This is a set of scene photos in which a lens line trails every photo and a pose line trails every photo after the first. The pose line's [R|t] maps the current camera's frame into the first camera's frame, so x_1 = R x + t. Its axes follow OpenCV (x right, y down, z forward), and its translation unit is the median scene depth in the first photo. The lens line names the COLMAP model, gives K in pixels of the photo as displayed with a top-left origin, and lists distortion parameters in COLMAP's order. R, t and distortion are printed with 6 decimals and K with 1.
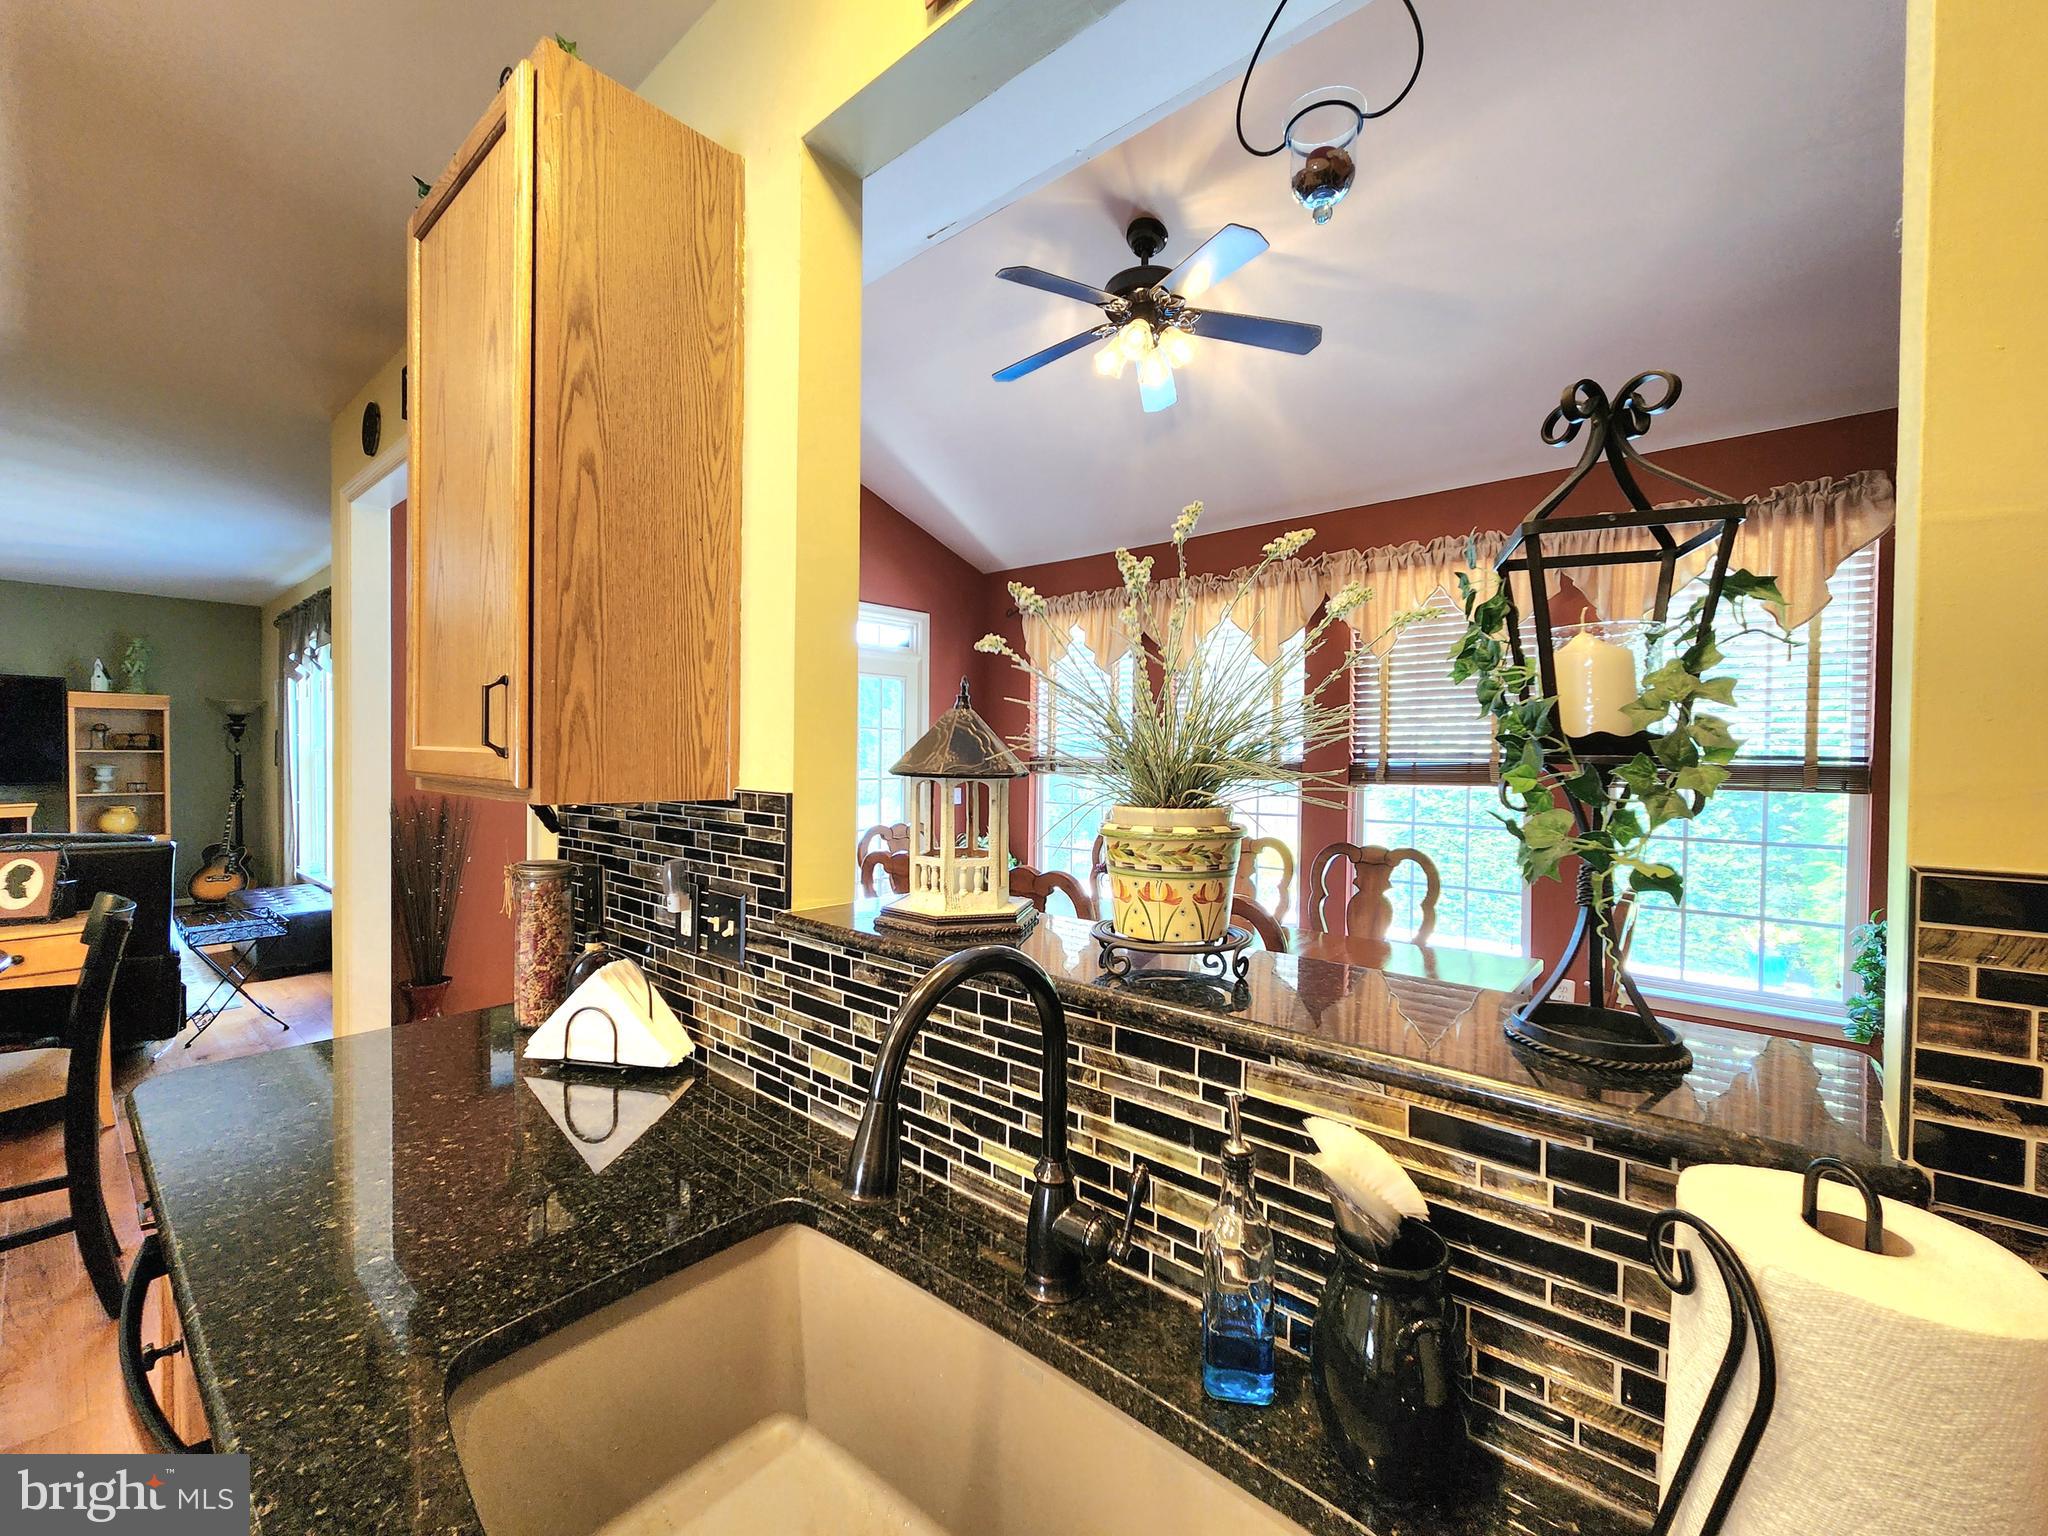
lens RADIAL K [[856.0, 0, 1046.1], [0, 856.0, 764.3], [0, 0, 1]] dist [0.004330, -0.000634]
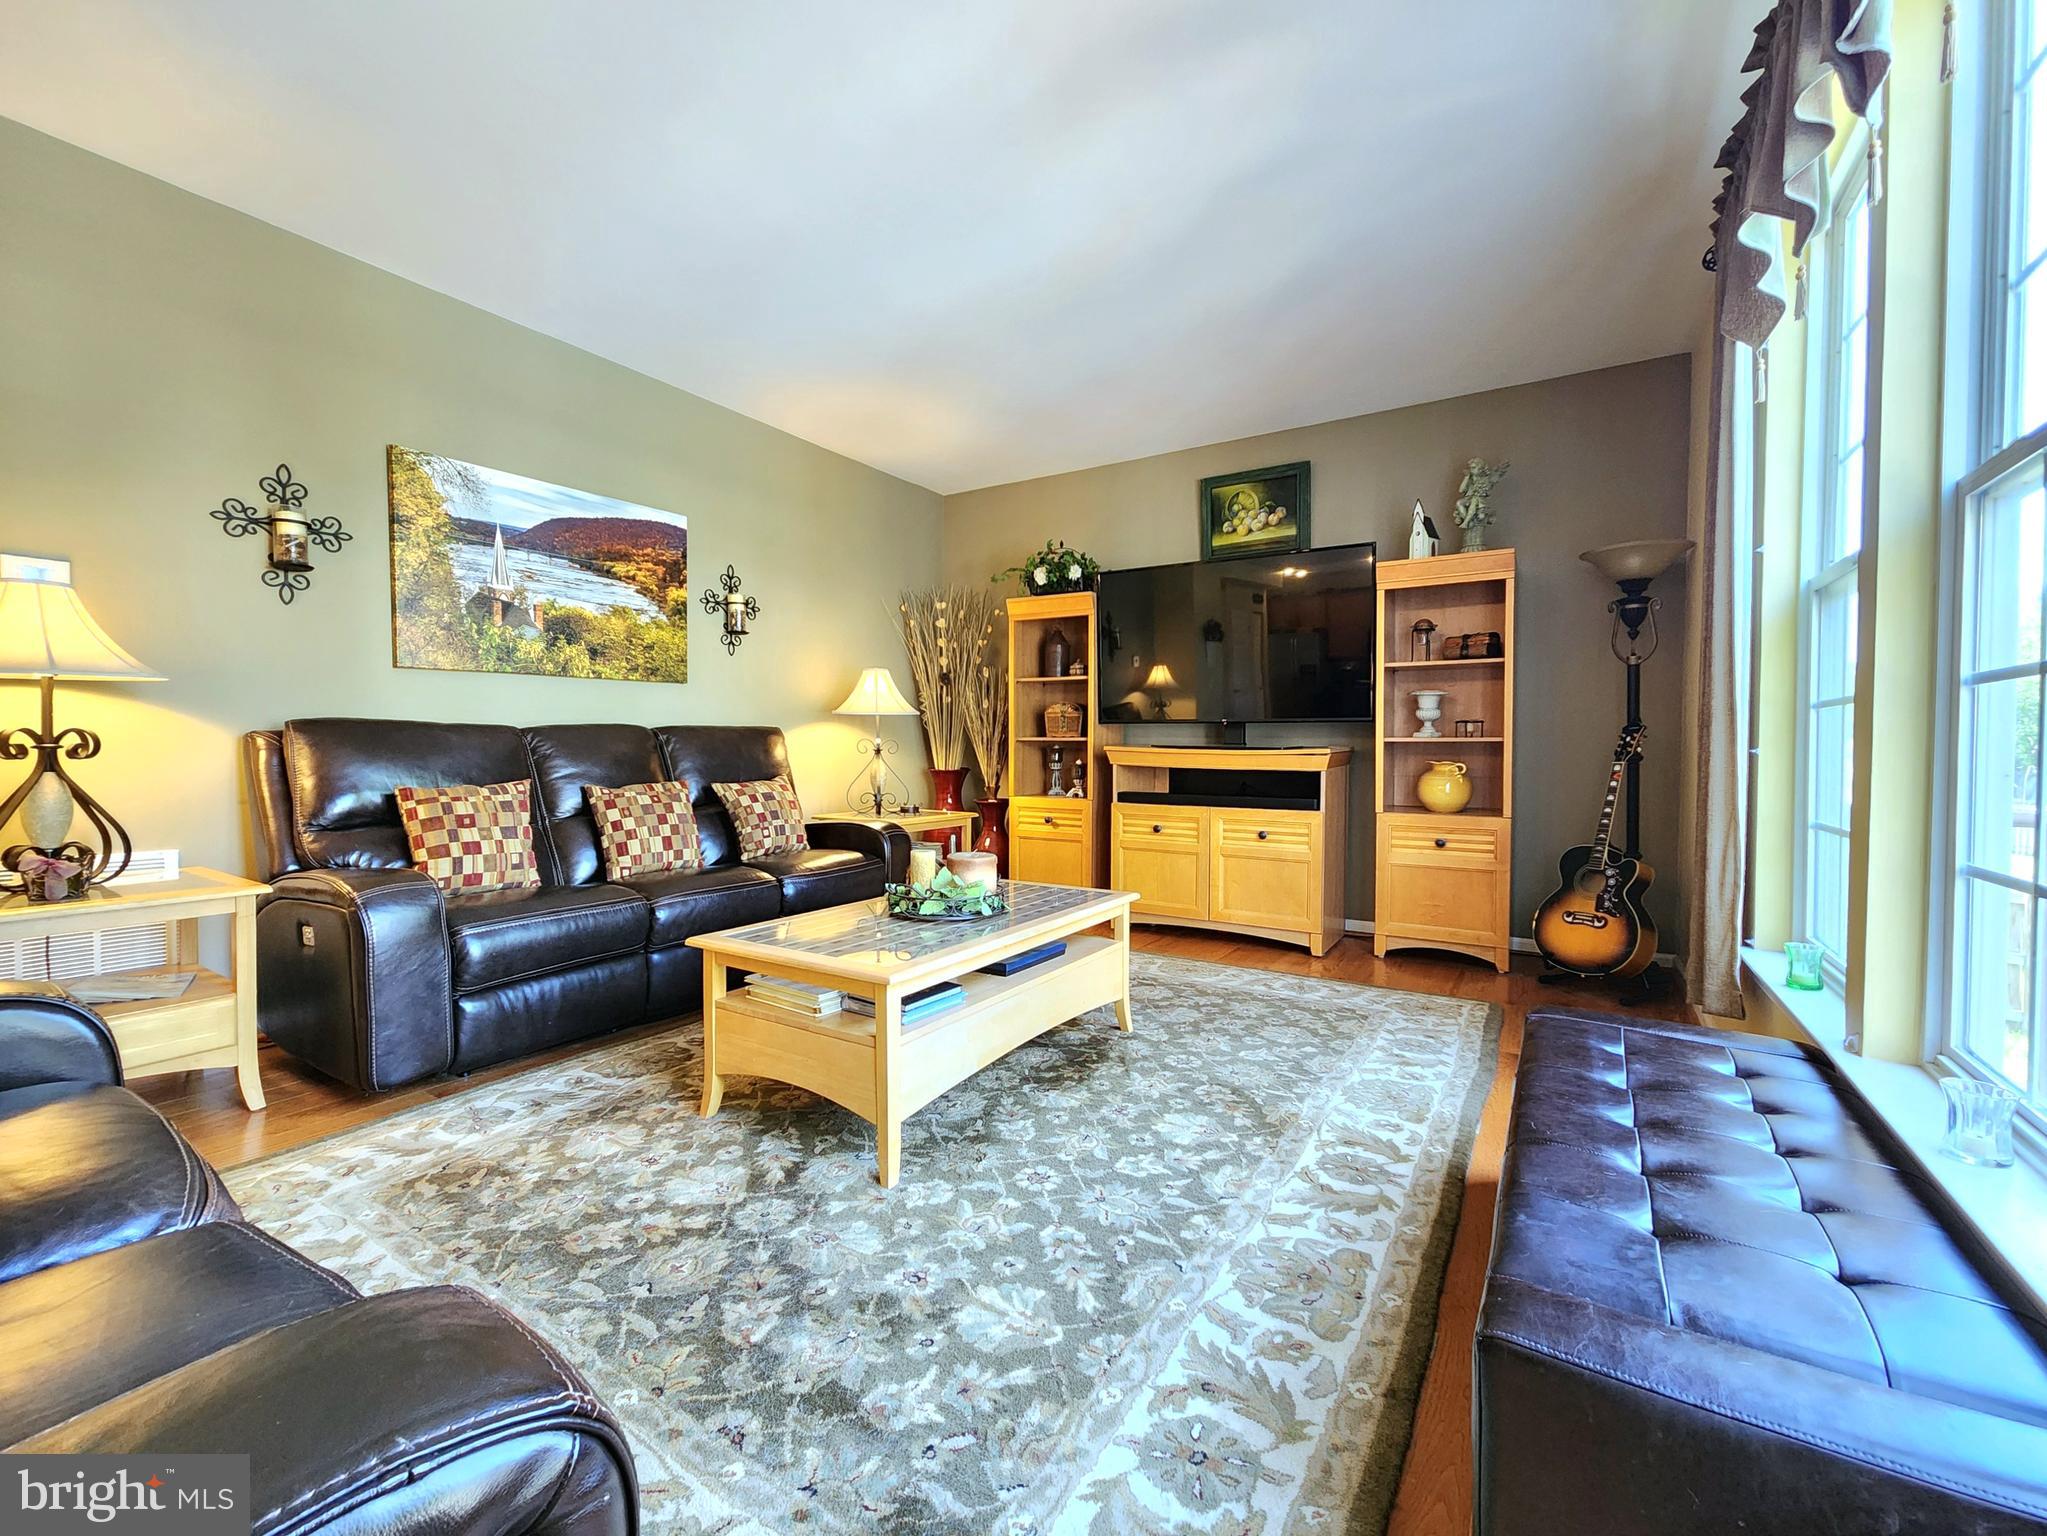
lens RADIAL K [[855.6, 0, 1017.0], [0, 855.6, 762.5], [0, 0, 1]] dist [0.004330, -0.000634]
pose [[0.136355, 0.020919, -0.990439, -3.190560], [-0.014149, 0.999716, 0.019167, 0.246395], [0.990559, 0.011400, 0.136612, 3.695320]]
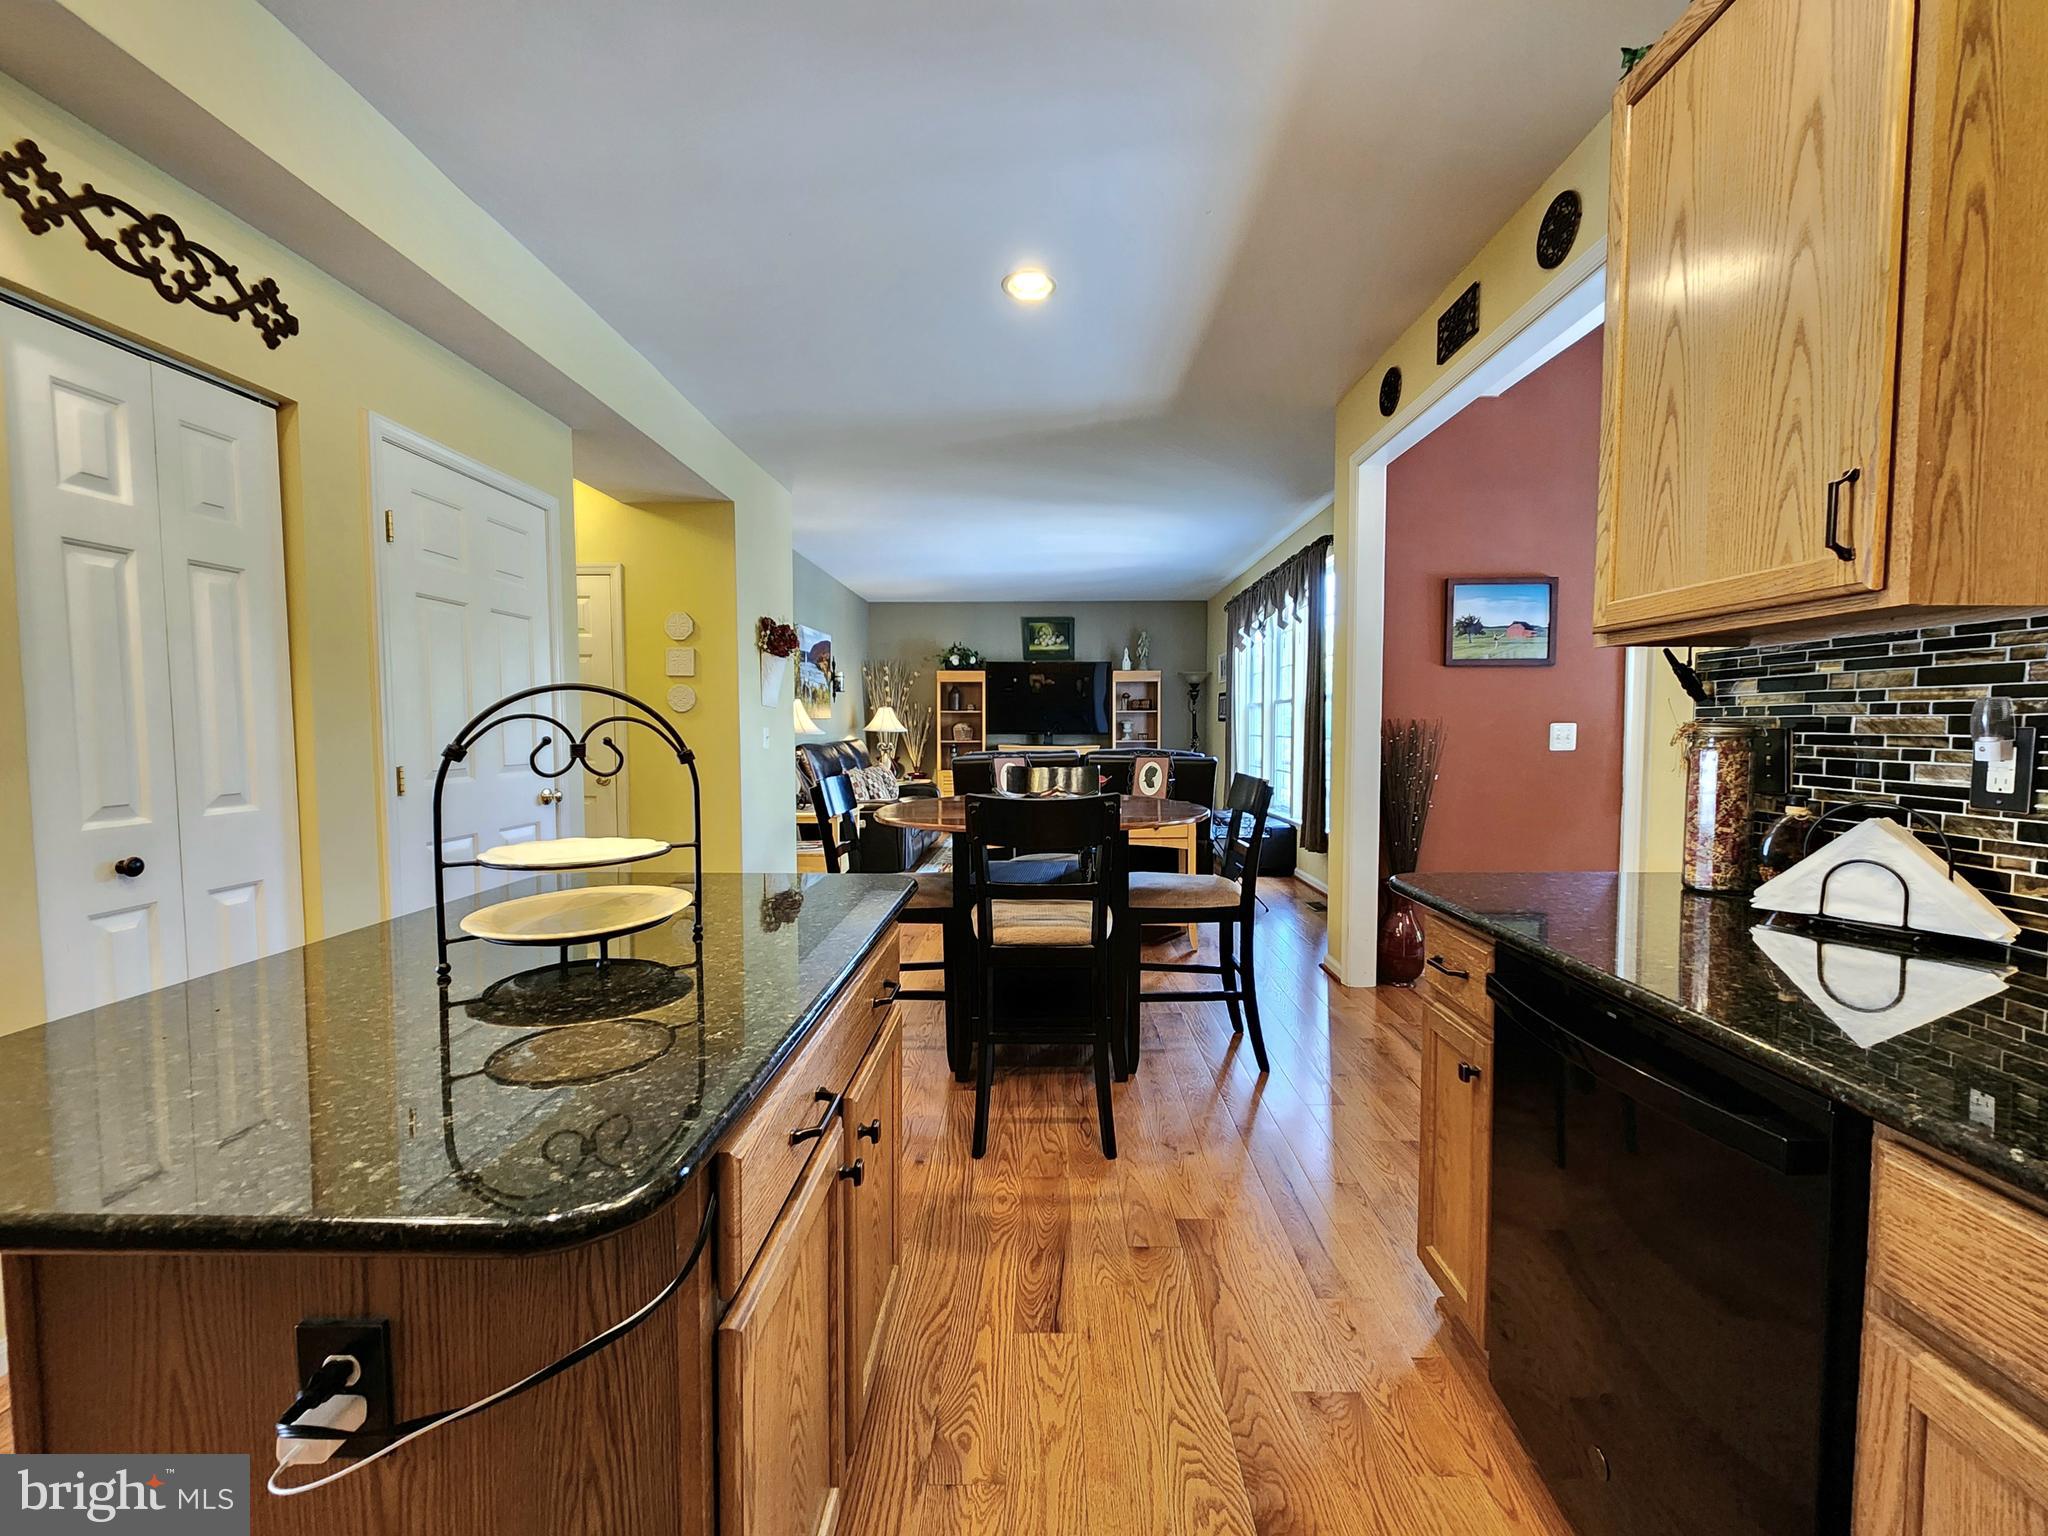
lens RADIAL K [[856.0, 0, 1036.2], [0, 856.0, 764.7], [0, 0, 1]] dist [0.004330, -0.000634]
pose [[0.636959, 0.025417, -0.770479, -0.425598], [-0.002101, 0.999510, 0.031236, 0.170601], [0.770895, -0.018277, 0.636700, -0.254818]]
